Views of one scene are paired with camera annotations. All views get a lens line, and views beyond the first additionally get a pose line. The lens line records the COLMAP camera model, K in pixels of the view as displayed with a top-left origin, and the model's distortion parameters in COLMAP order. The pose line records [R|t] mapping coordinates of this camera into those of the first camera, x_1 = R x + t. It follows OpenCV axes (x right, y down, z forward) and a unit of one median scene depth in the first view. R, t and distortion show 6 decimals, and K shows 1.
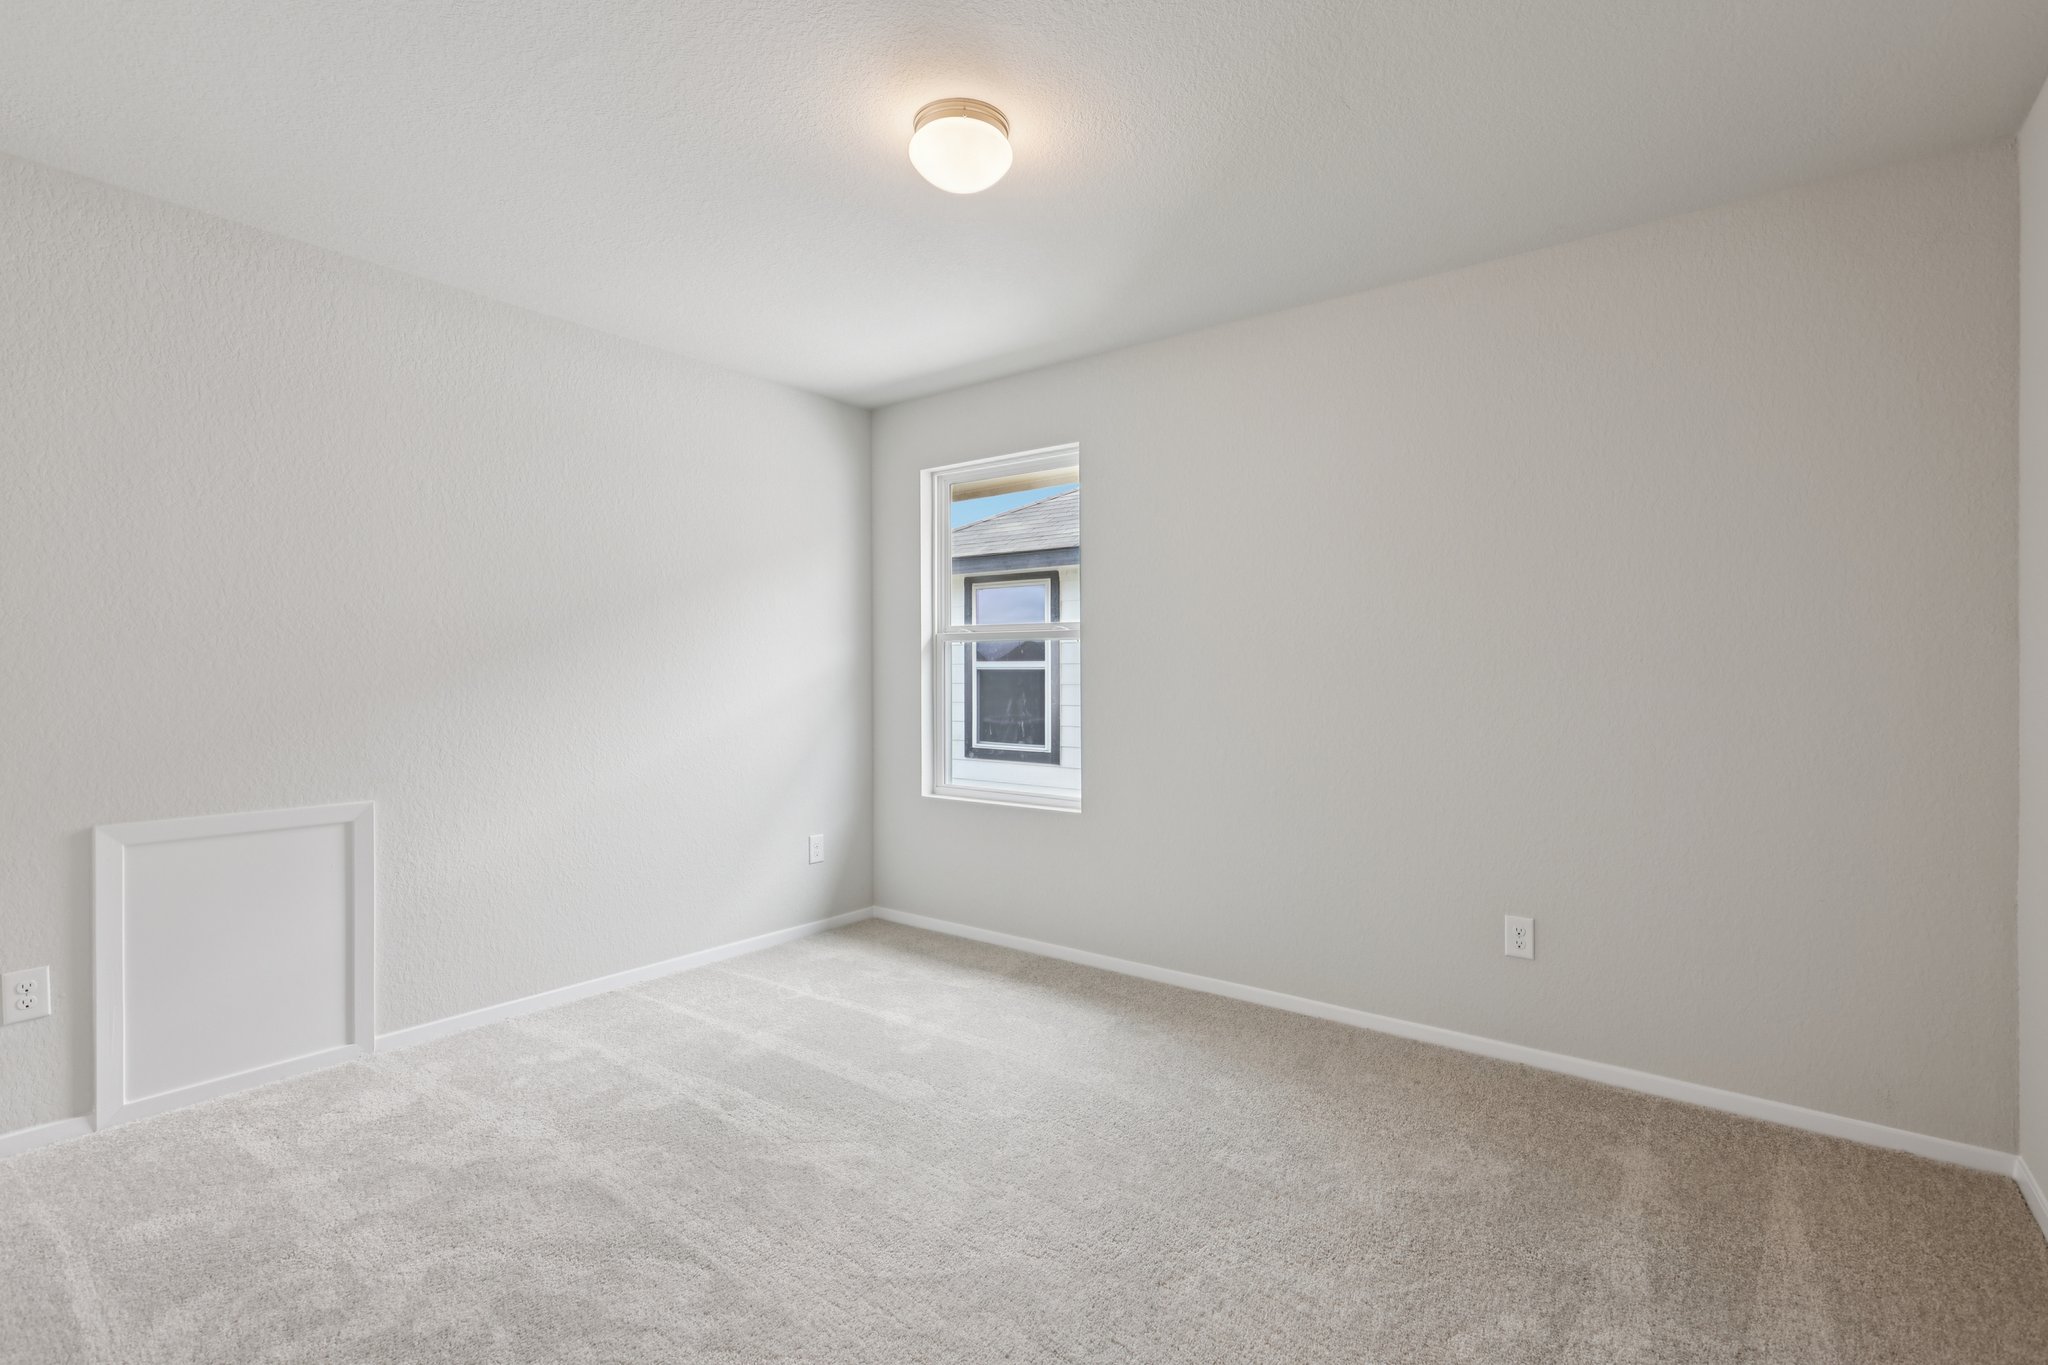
lens RADIAL K [[953.6, 0, 1007.3], [0, 953.6, 684.3], [0, 0, 1]] dist [0.003107, 0.004378]
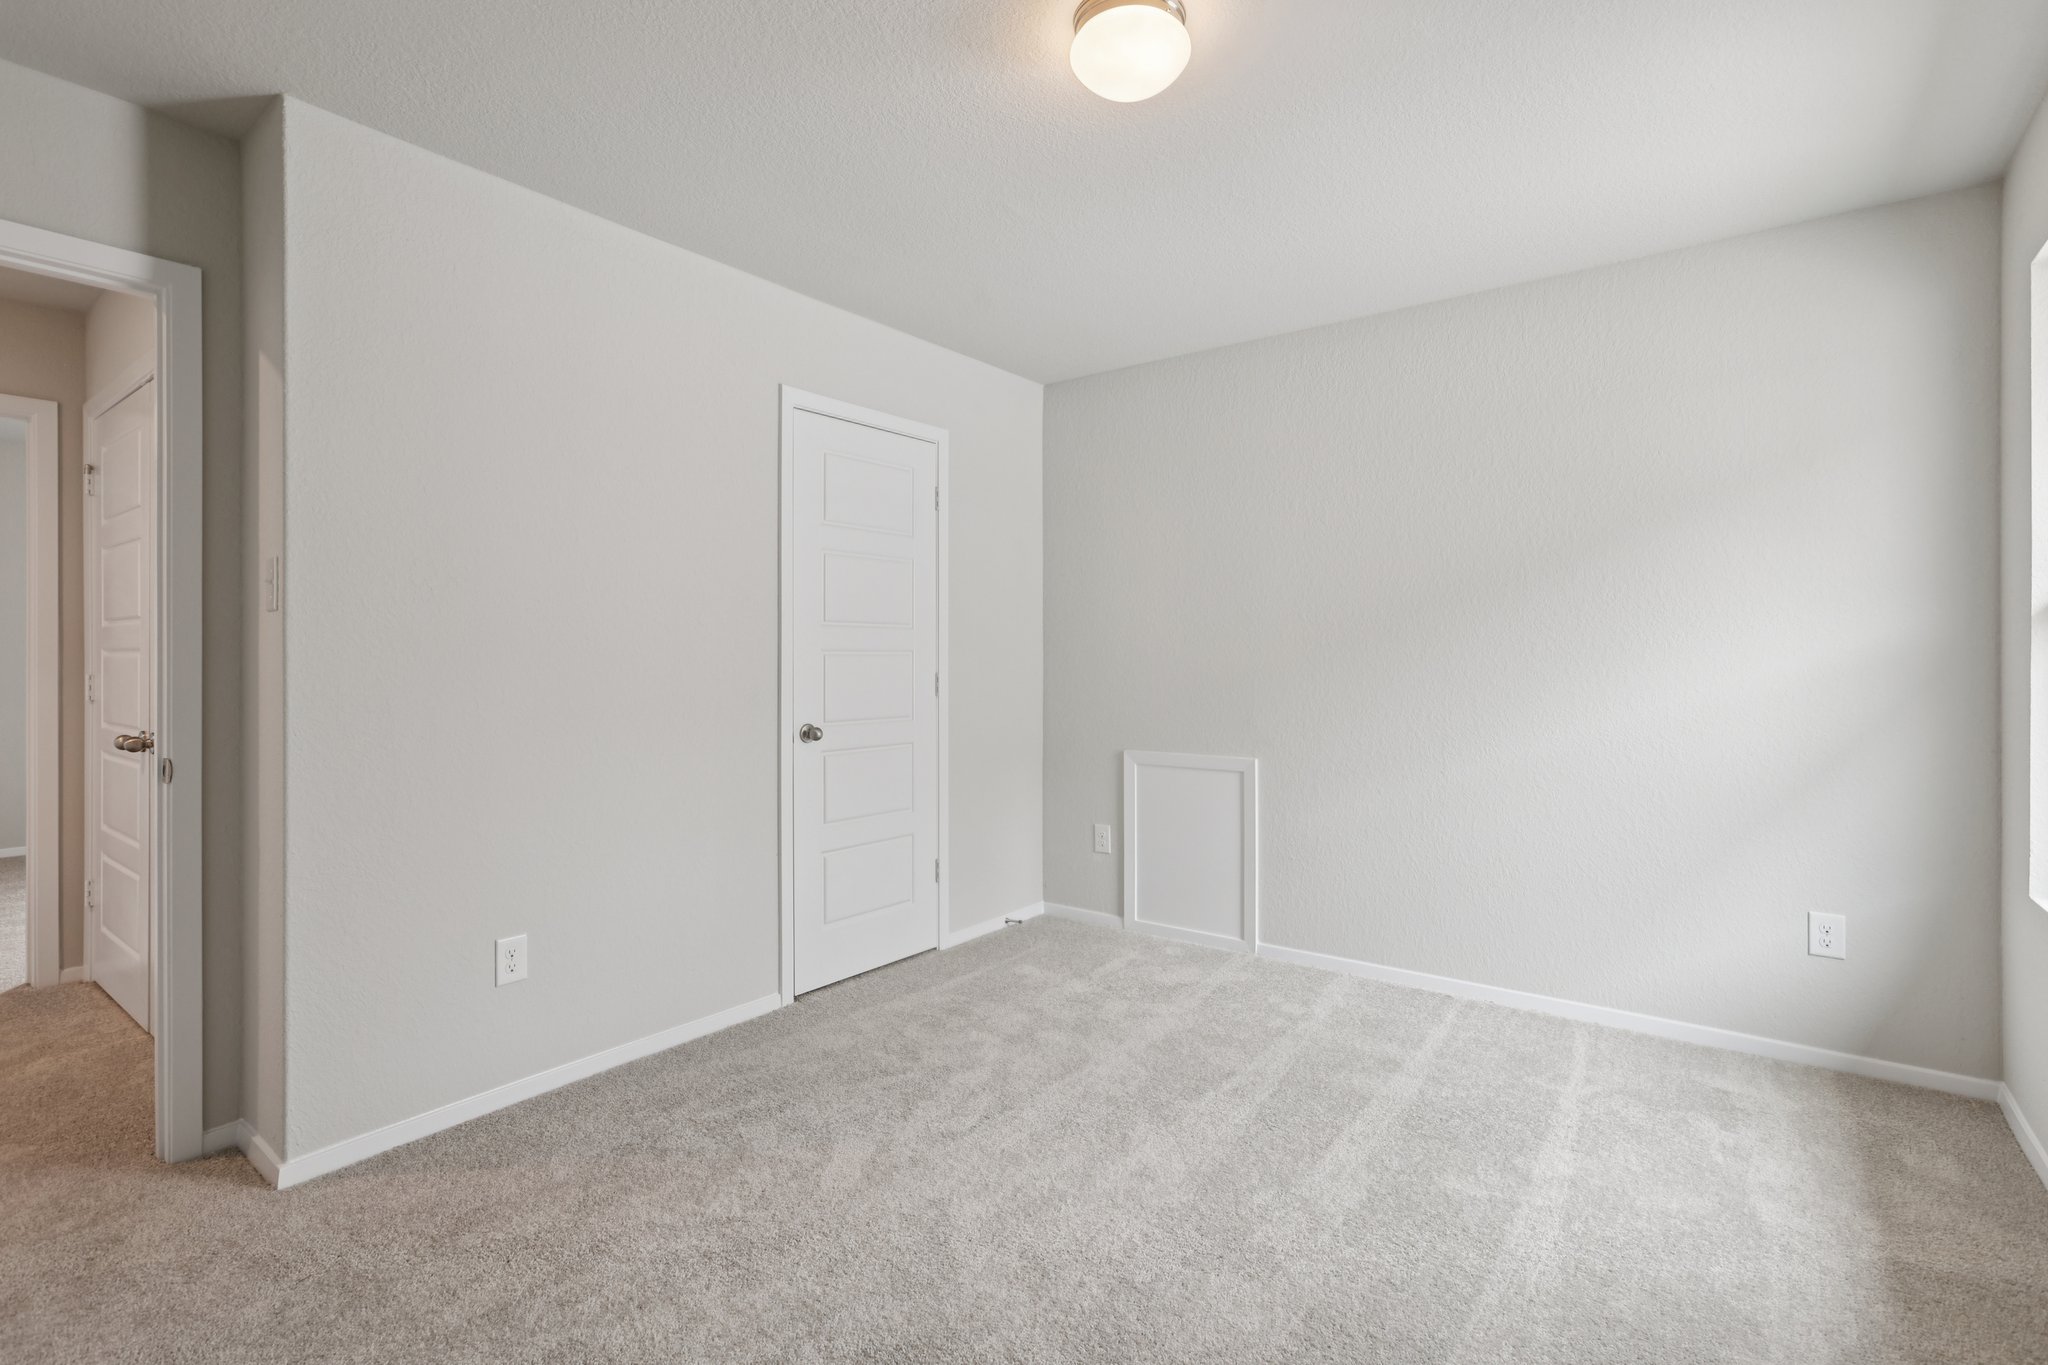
lens RADIAL K [[953.6, 0, 1008.1], [0, 953.6, 664.4], [0, 0, 1]] dist [0.003107, 0.004378]
pose [[0.013596, 0.014886, -0.999797, 0.670661], [0.000818, 0.999889, 0.014898, -0.027074], [0.999907, -0.001020, 0.013583, 0.704389]]
